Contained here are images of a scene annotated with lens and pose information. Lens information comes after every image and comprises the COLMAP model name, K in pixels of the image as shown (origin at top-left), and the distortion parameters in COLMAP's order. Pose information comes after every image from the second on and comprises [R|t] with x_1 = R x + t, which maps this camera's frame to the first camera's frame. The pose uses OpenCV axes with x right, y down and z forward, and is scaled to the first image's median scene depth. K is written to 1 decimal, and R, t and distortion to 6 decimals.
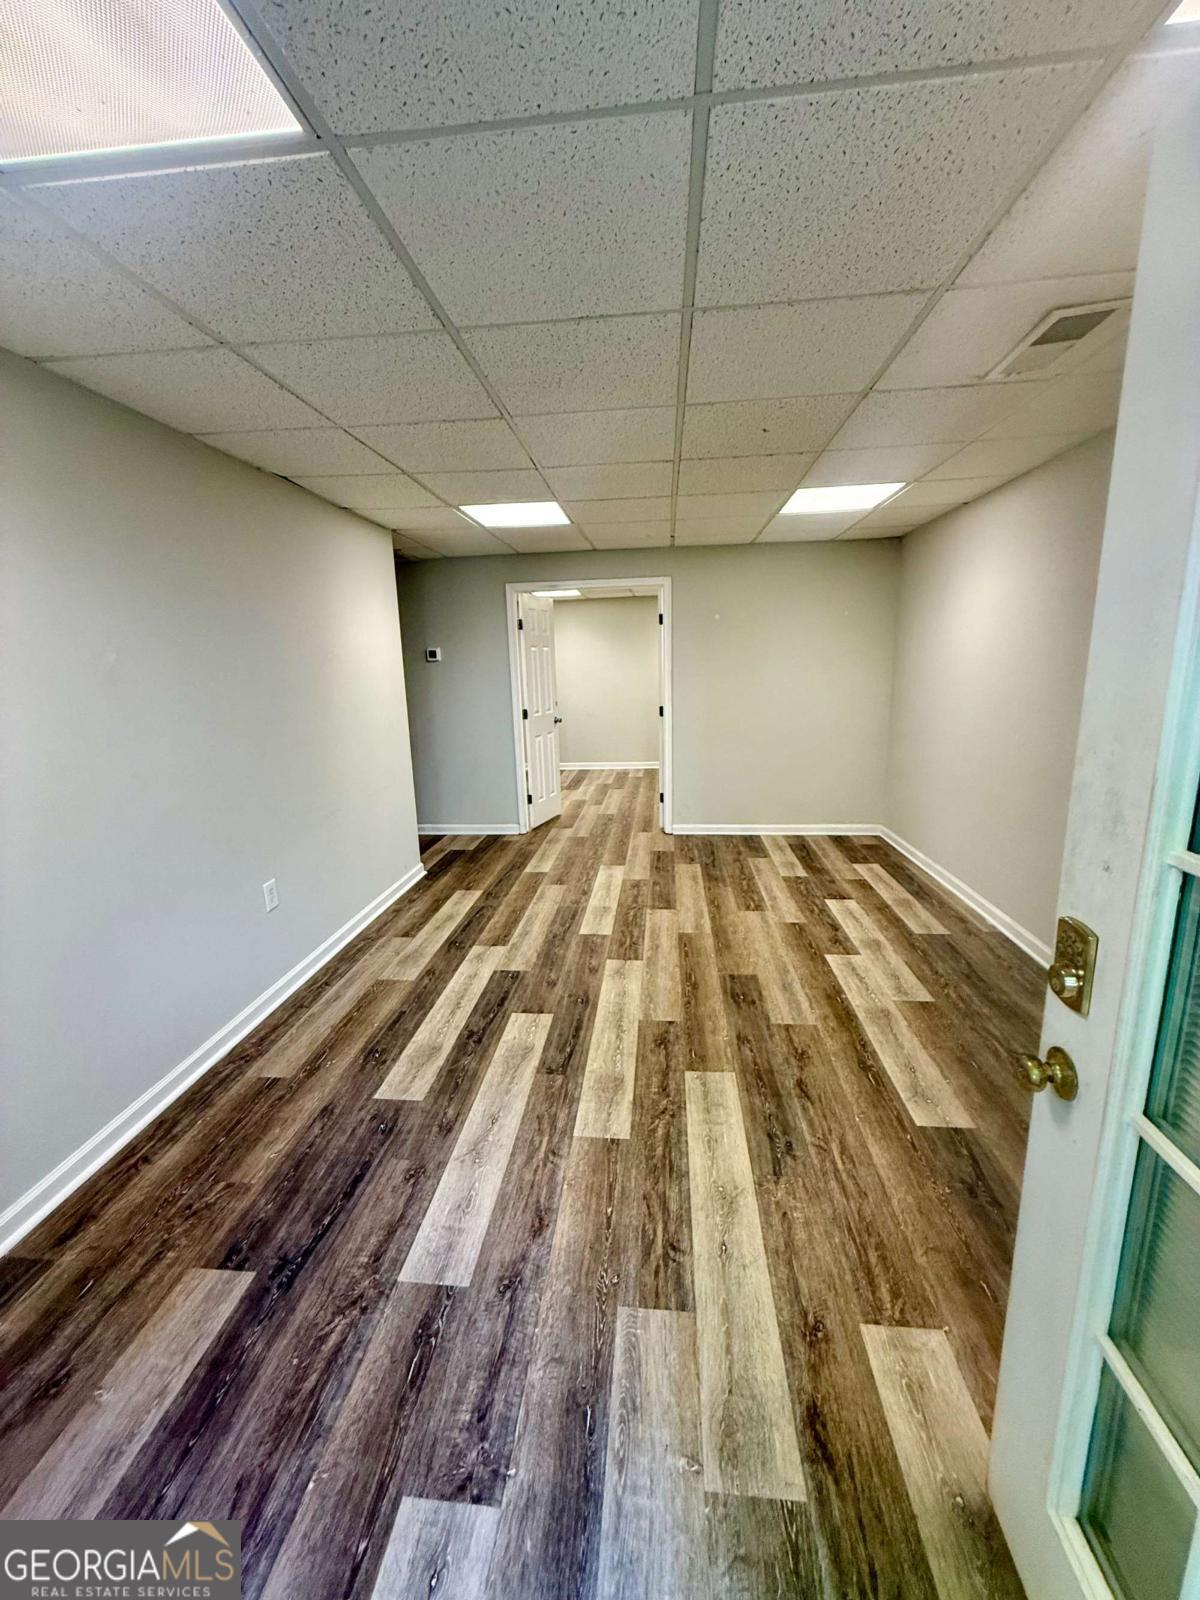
lens RADIAL K [[642.1, 0, 589.6], [0, 642.1, 805.3], [0, 0, 1]] dist [-0.000351, 0.000591]
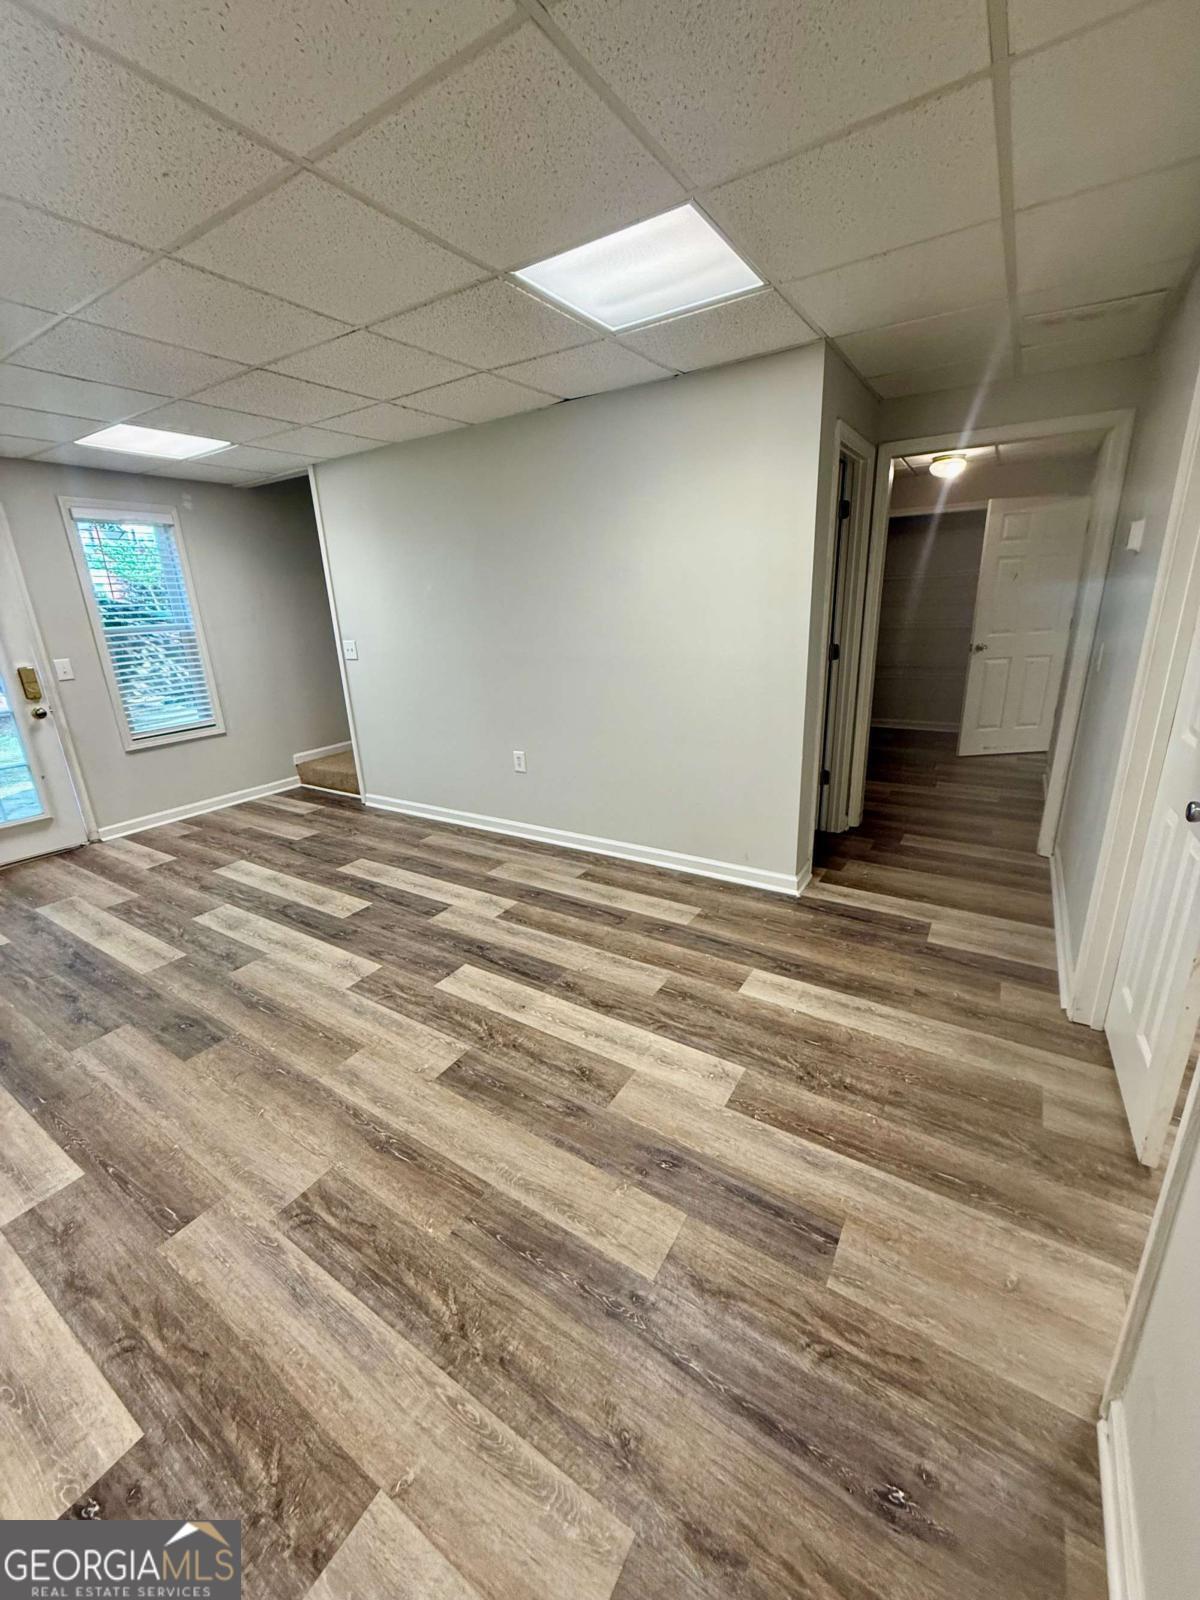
lens RADIAL K [[642.1, 0, 603.2], [0, 642.1, 793.7], [0, 0, 1]] dist [-0.000351, 0.000591]
pose [[-0.442978, 0.307347, -0.842205, 0.594966], [-0.146069, 0.902108, 0.406036, -0.377480], [0.884553, 0.302885, -0.354720, 1.665649]]
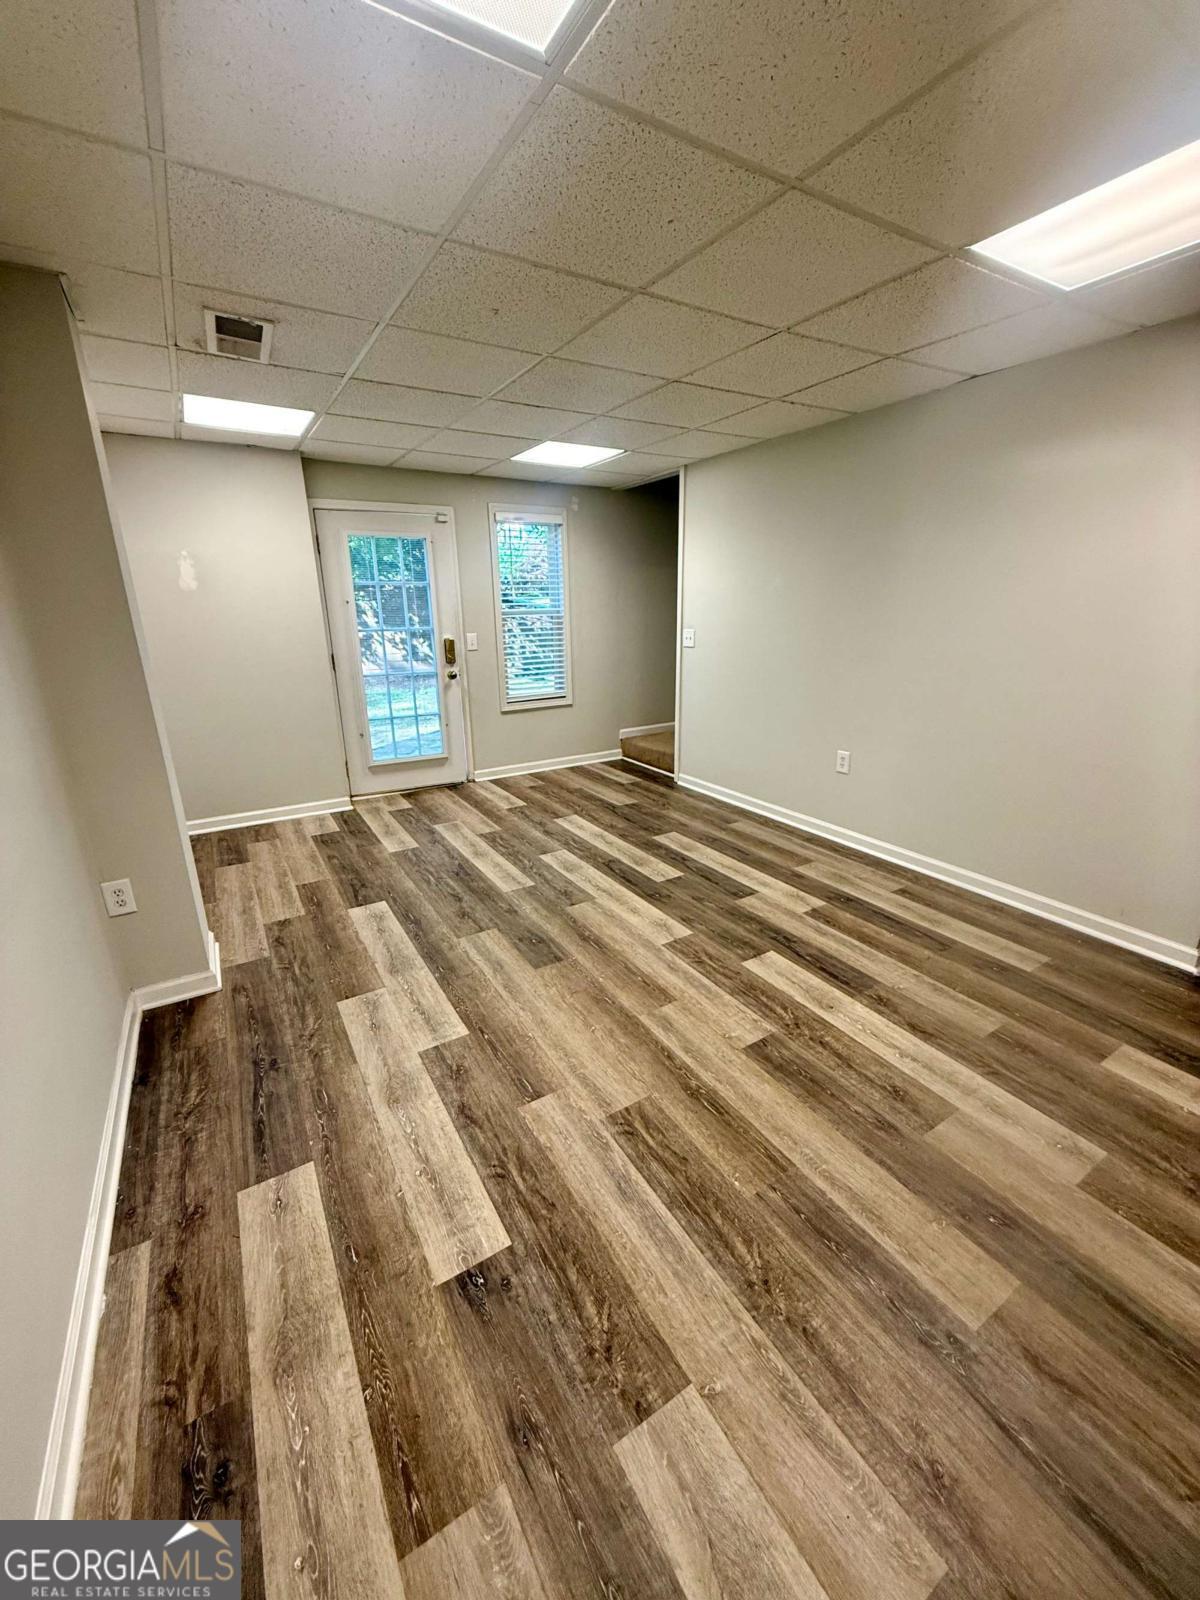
lens RADIAL K [[642.1, 0, 599.3], [0, 642.1, 794.1], [0, 0, 1]] dist [-0.000351, 0.000591]
pose [[-0.793542, 0.214543, -0.569441, 0.666915], [-0.096834, 0.879341, 0.466243, -0.367954], [0.600762, 0.425125, -0.677018, 1.624086]]
